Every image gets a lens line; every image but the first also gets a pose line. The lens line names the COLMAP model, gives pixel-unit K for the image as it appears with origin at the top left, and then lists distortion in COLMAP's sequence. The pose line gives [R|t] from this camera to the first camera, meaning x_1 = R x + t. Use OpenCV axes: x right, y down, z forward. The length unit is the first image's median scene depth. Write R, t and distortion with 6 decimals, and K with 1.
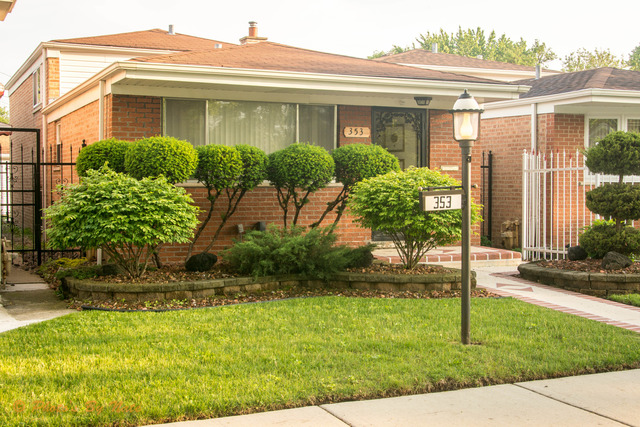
lens RADIAL K [[893.5, 0, 316.1], [0, 893.5, 203.8], [0, 0, 1]] dist [0.001422, 0.000000]
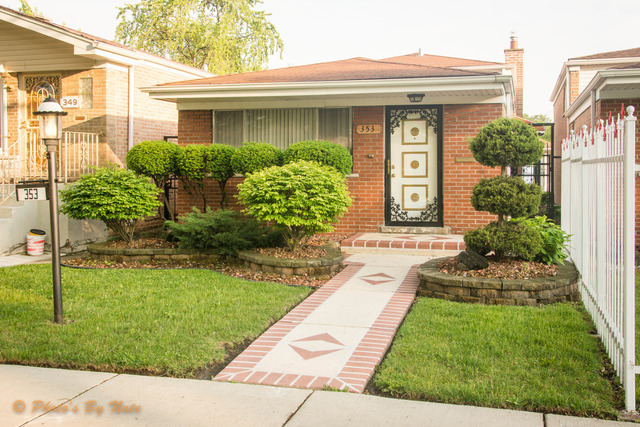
lens RADIAL K [[652.5, 0, 334.2], [0, 652.5, 168.5], [0, 0, 1]] dist [0.011358, 0.000000]
pose [[0.774446, -0.002240, -0.632636, 0.678619], [-0.013727, 0.999699, -0.020343, -0.015931], [0.632491, 0.024439, 0.774182, 0.414182]]
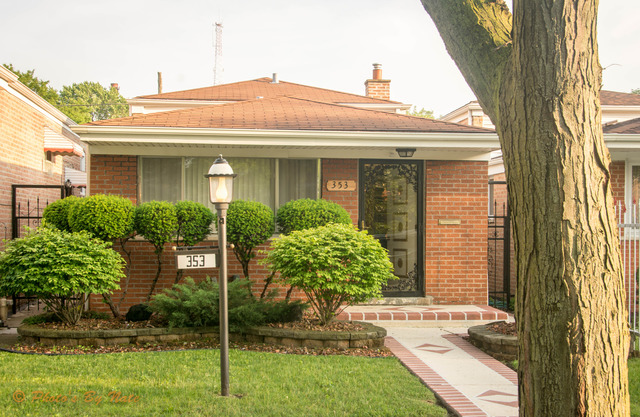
lens RADIAL K [[999.8, 0, 301.9], [0, 999.8, 234.2], [0, 0, 1]] dist [0.014601, 0.000000]
pose [[0.947264, 0.005252, -0.320412, 0.450133], [-0.010837, 0.999819, -0.015650, -0.011516], [0.320272, 0.018297, 0.947149, -0.067033]]
